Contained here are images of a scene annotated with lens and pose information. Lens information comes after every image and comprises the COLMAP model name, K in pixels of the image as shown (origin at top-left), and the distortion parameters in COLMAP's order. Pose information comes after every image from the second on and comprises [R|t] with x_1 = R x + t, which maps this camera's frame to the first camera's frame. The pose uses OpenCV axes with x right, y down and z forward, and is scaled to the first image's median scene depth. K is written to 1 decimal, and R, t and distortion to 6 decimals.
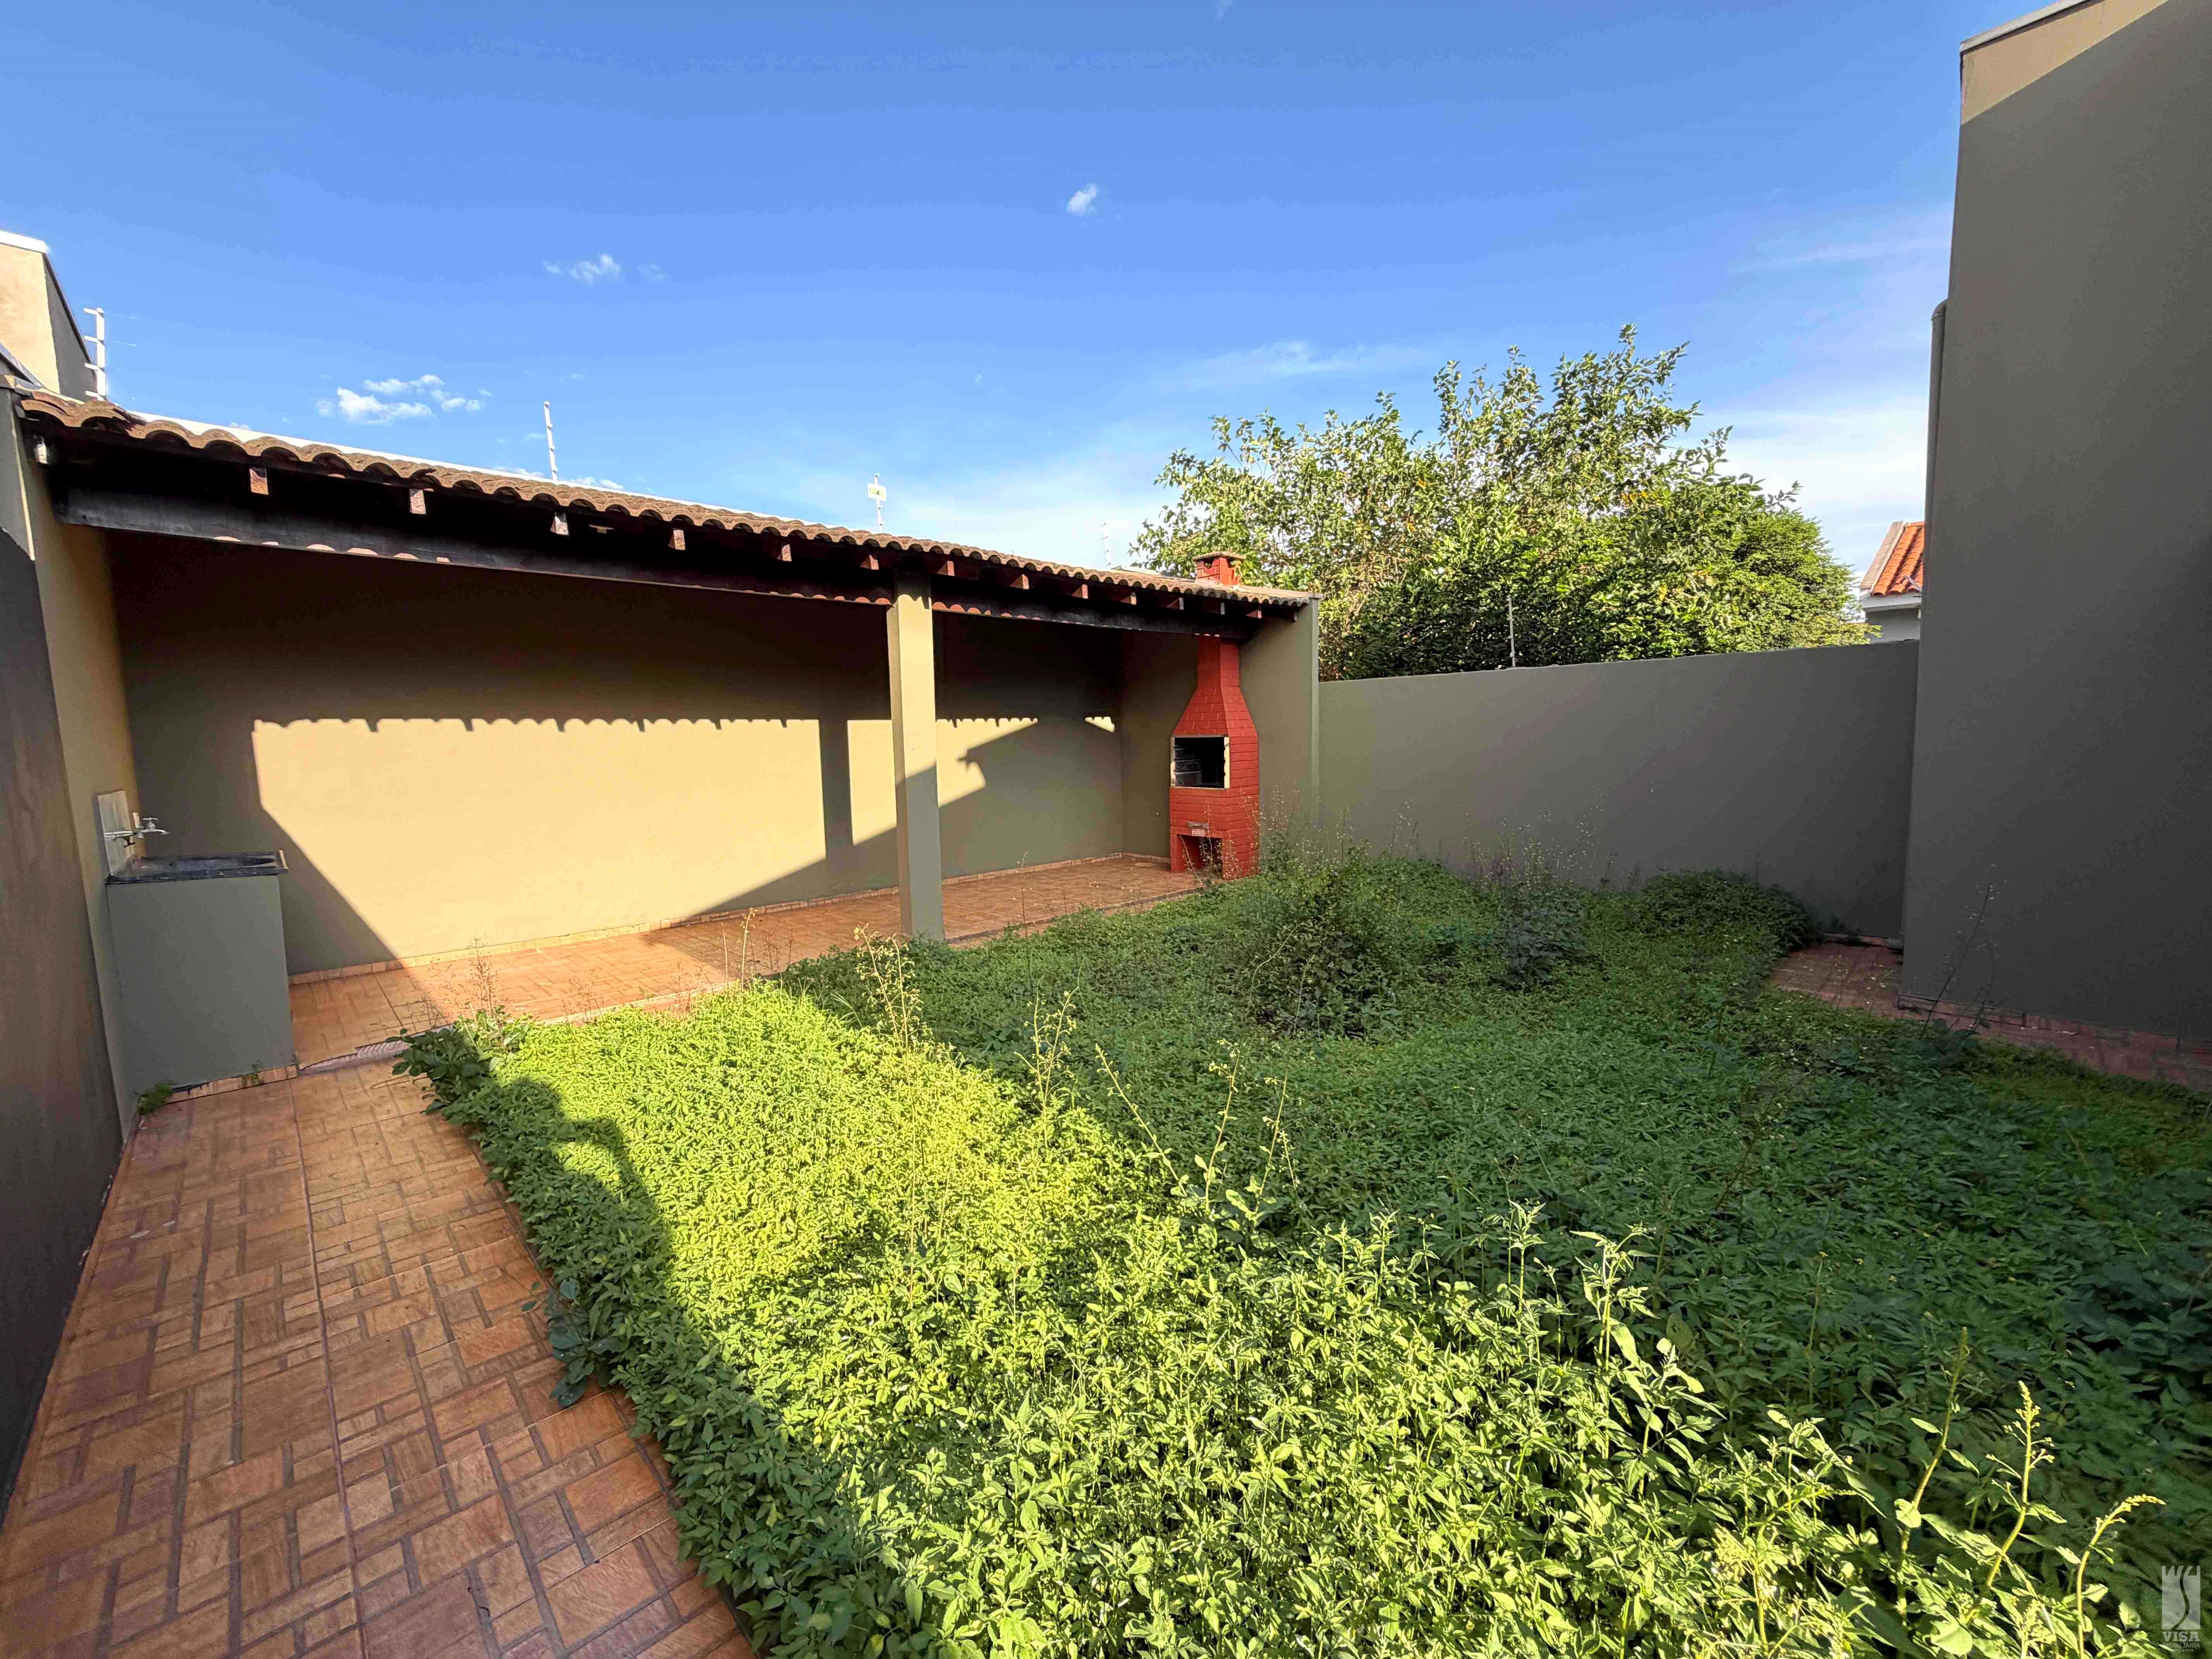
lens RADIAL K [[877.8, 0, 1094.9], [0, 877.8, 825.7], [0, 0, 1]] dist [-0.000121, -0.000048]
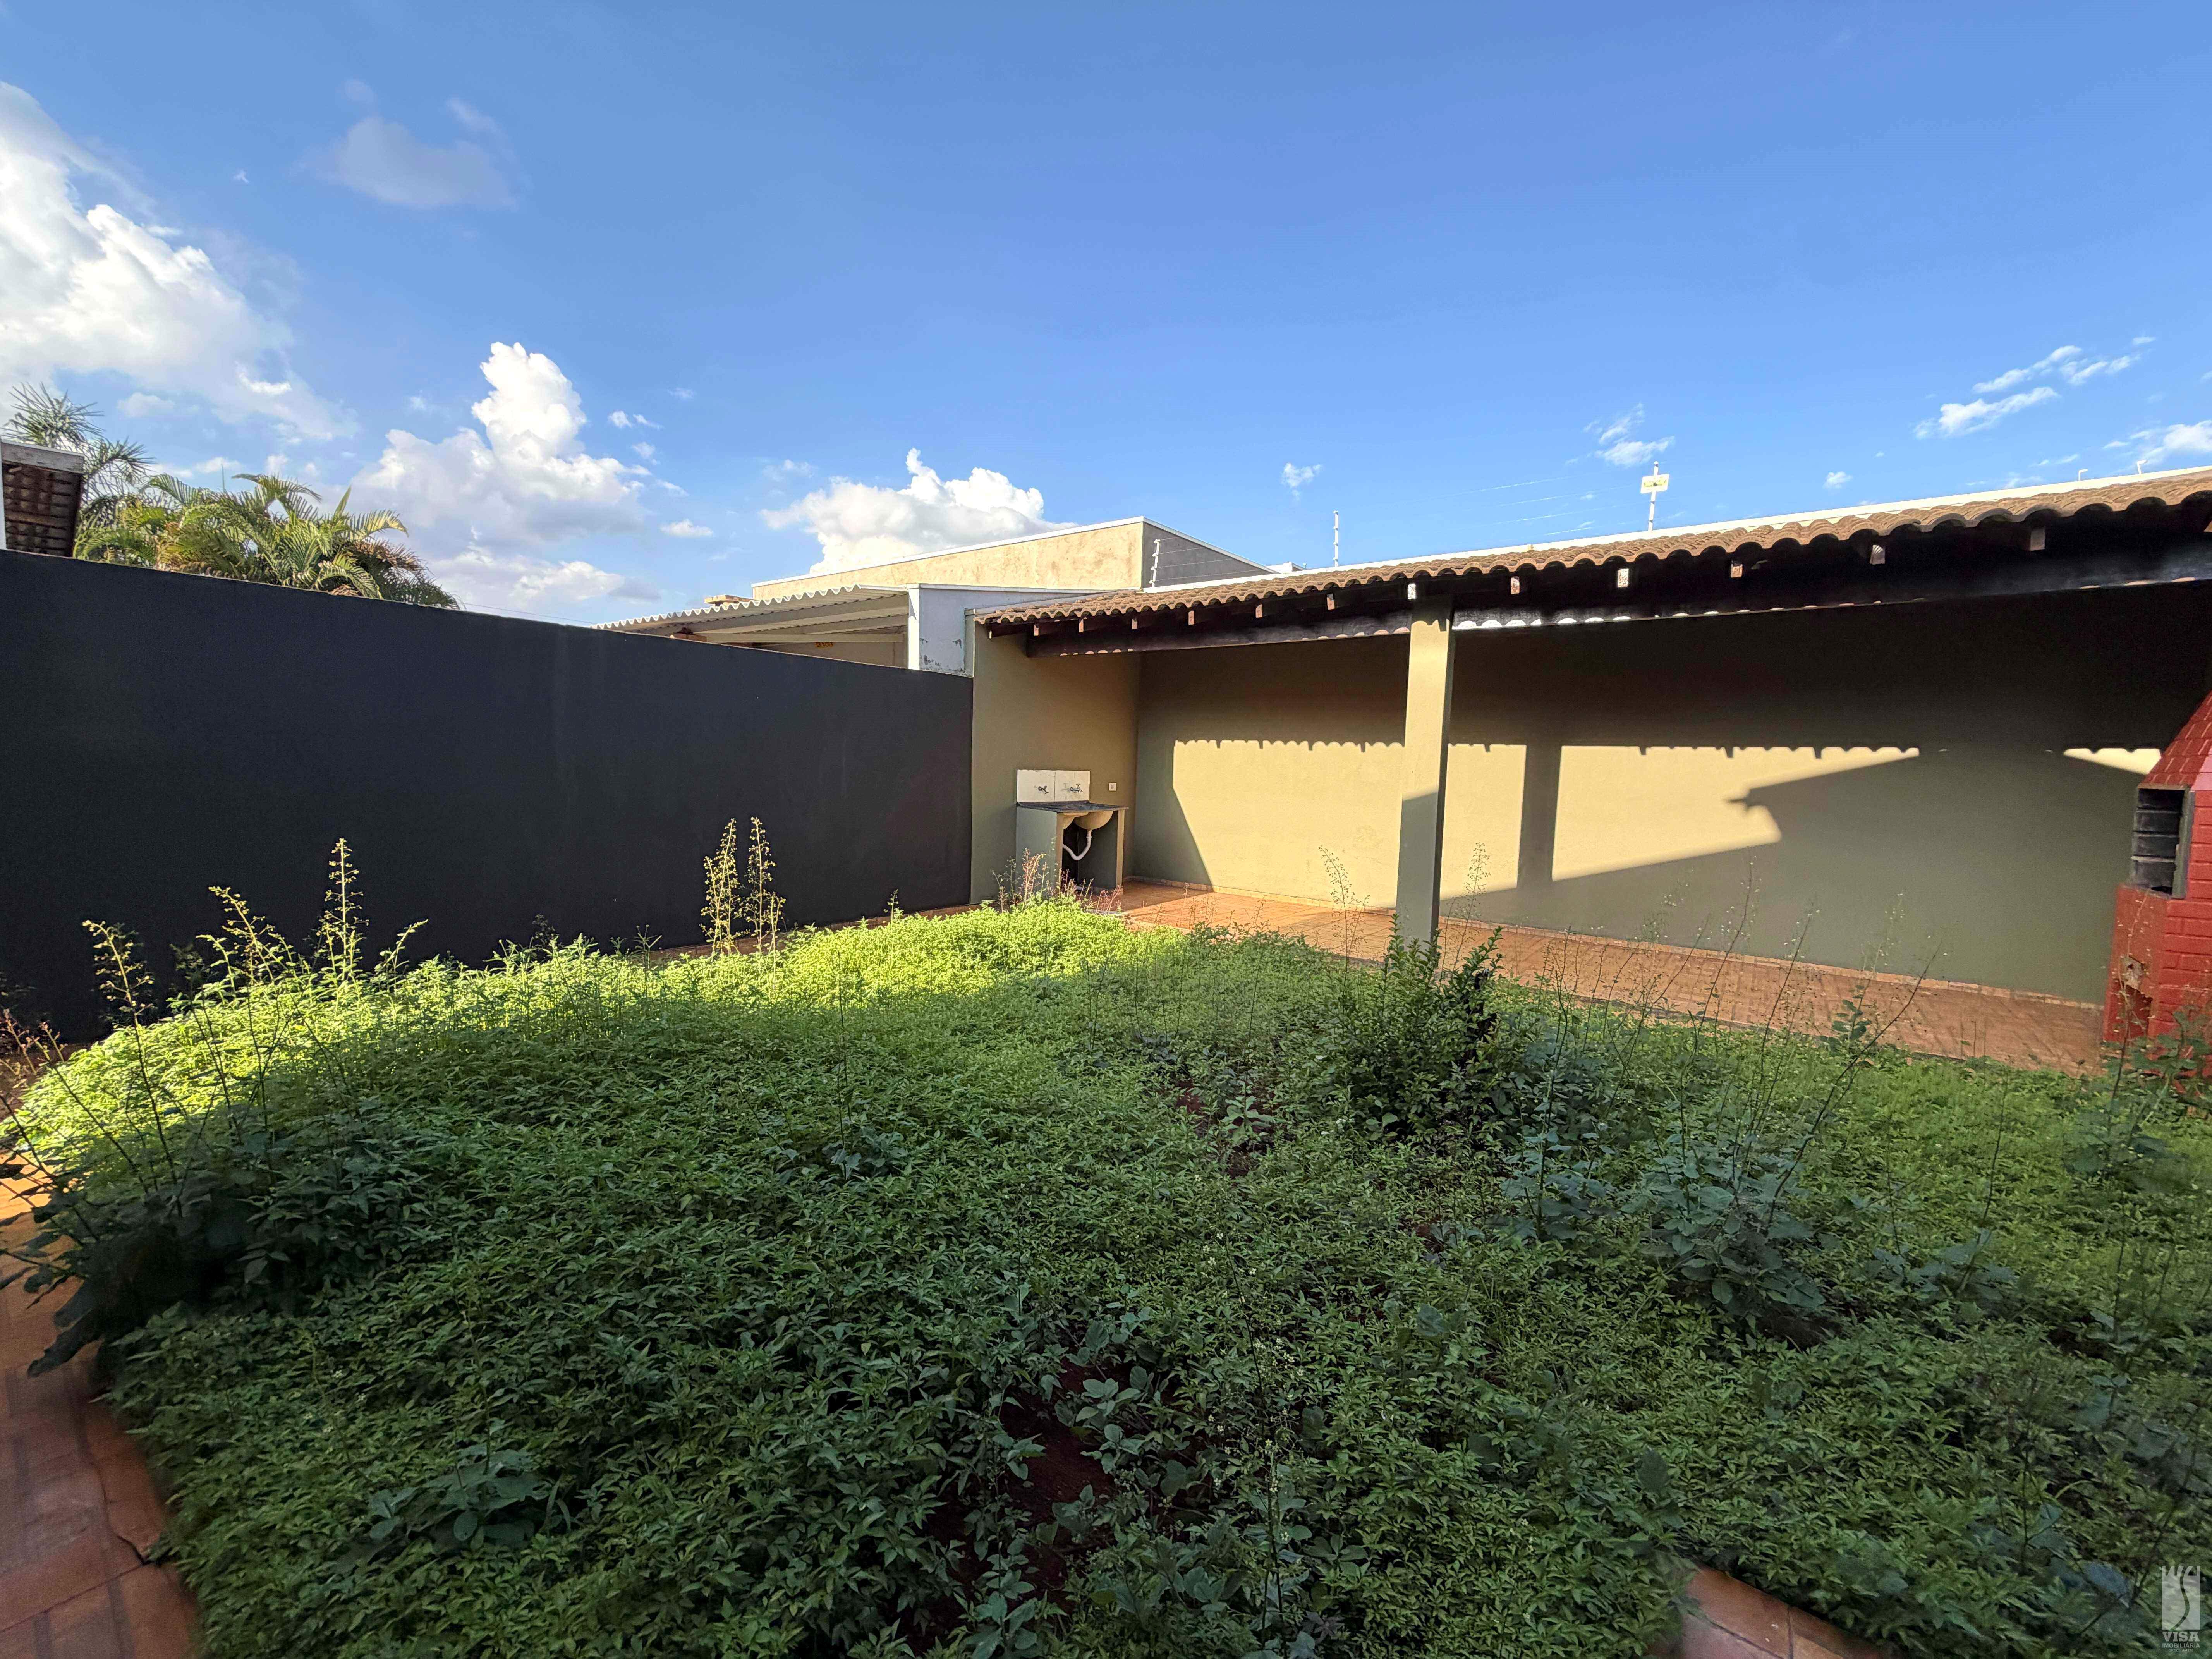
lens RADIAL K [[877.8, 0, 1094.9], [0, 877.8, 825.7], [0, 0, 1]] dist [-0.000121, -0.000048]
pose [[0.122045, 0.101440, -0.987327, 0.598037], [-0.132580, 0.987515, 0.085071, -0.051878], [0.983630, 0.120517, 0.133970, 0.411566]]
